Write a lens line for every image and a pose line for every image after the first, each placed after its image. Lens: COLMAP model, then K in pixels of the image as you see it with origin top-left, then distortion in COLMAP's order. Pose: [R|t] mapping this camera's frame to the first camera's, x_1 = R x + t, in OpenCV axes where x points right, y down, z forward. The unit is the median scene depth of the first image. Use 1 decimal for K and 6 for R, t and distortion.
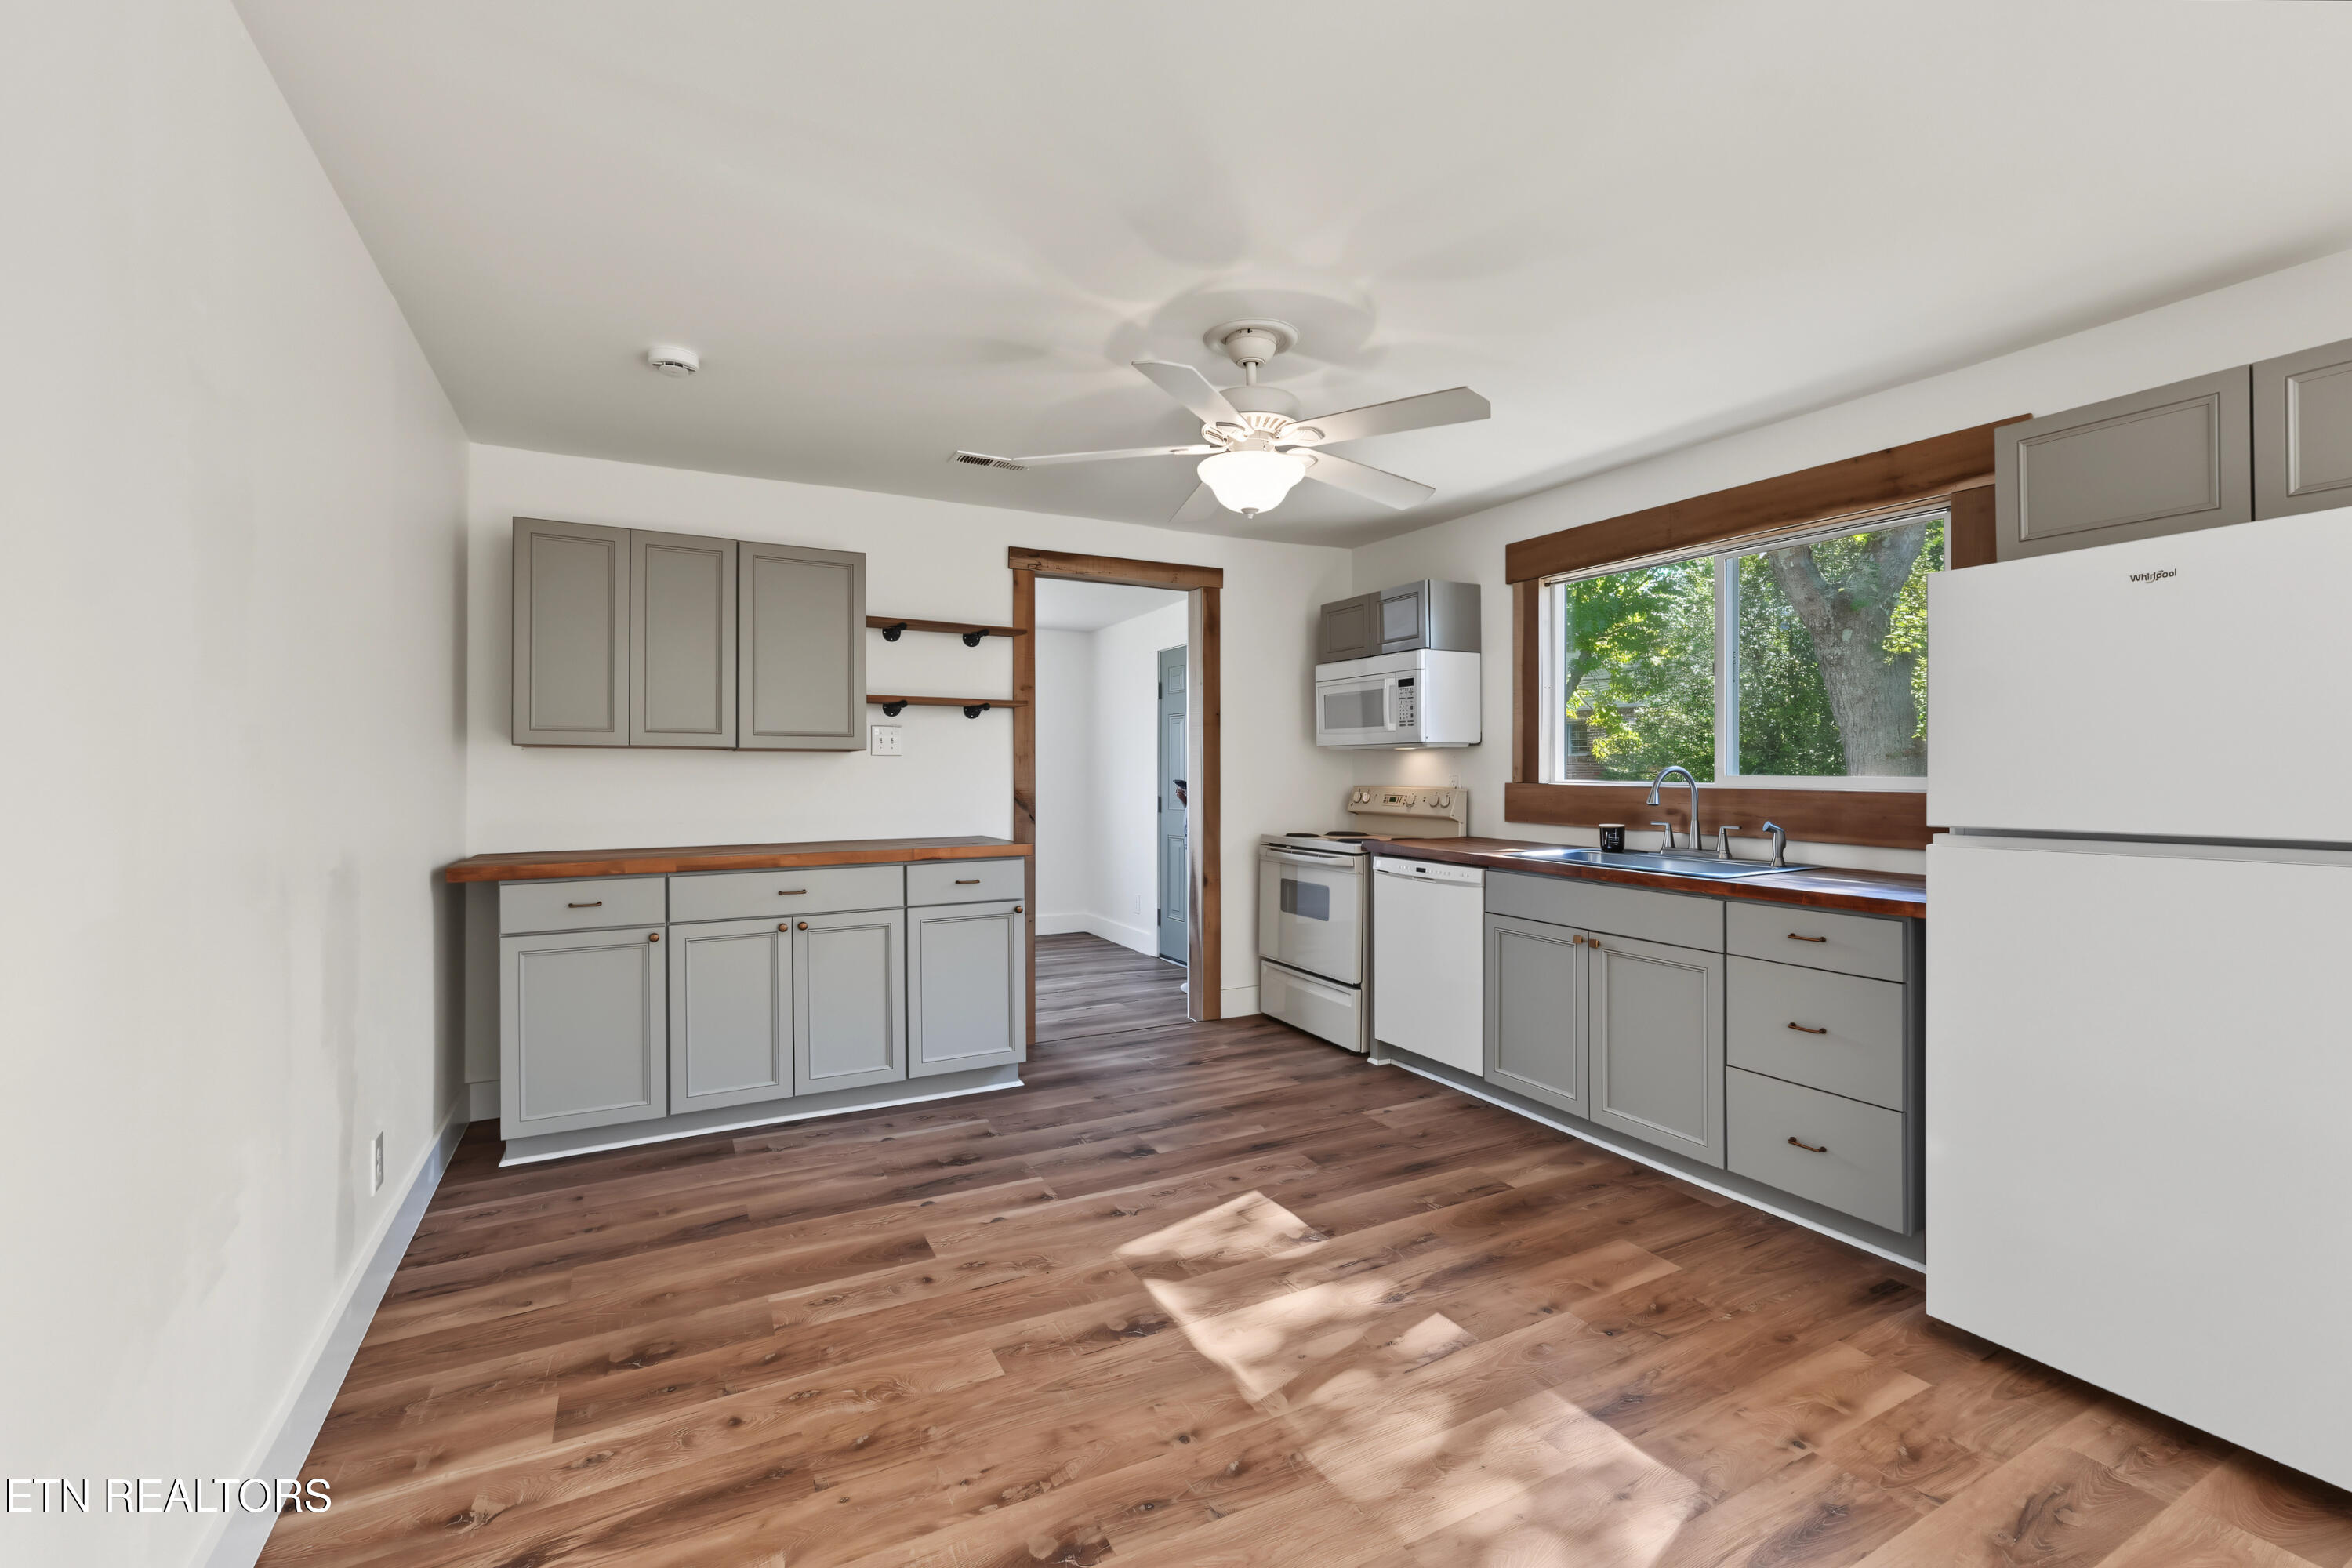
lens RADIAL K [[1001.9, 0, 1158.7], [0, 1001.9, 771.3], [0, 0, 1]] dist [-0.003663, 0.000074]
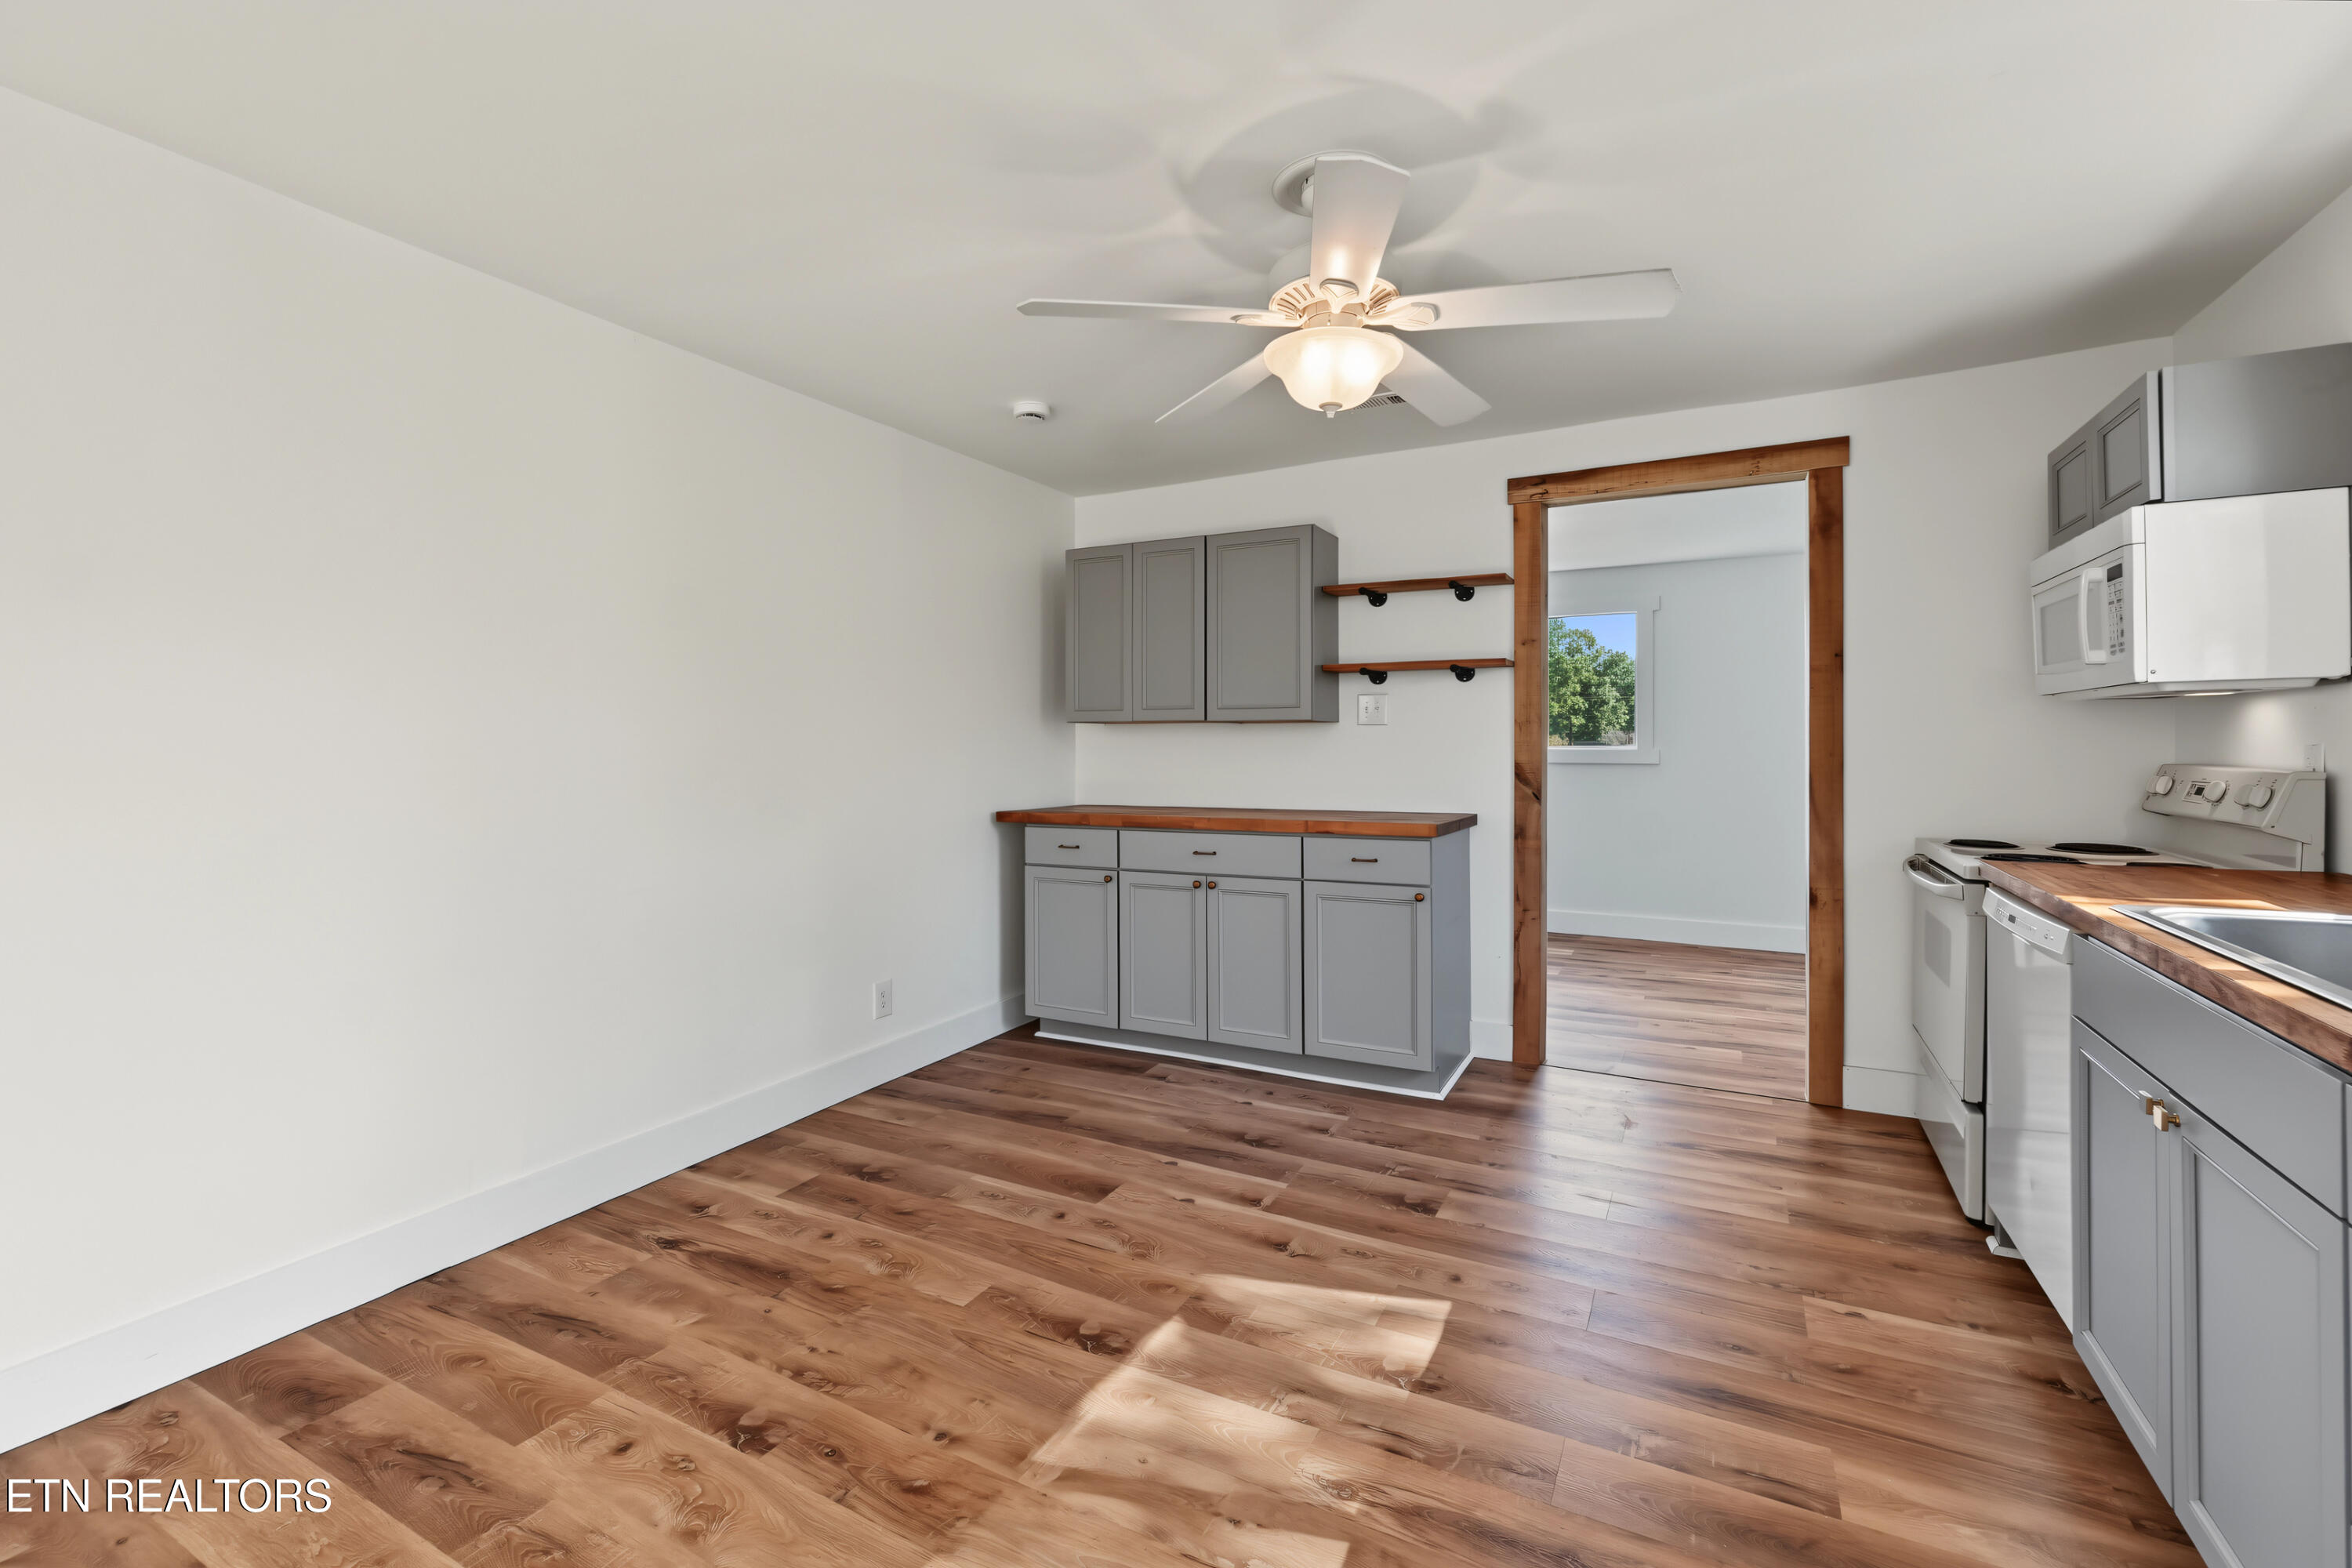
lens RADIAL K [[1001.9, 0, 1160.1], [0, 1001.9, 749.9], [0, 0, 1]] dist [-0.003663, 0.000074]
pose [[0.561213, 0.003641, -0.827663, 0.534399], [0.004336, 0.999964, 0.007339, 0.000055], [0.827660, -0.007708, 0.561177, 0.364344]]
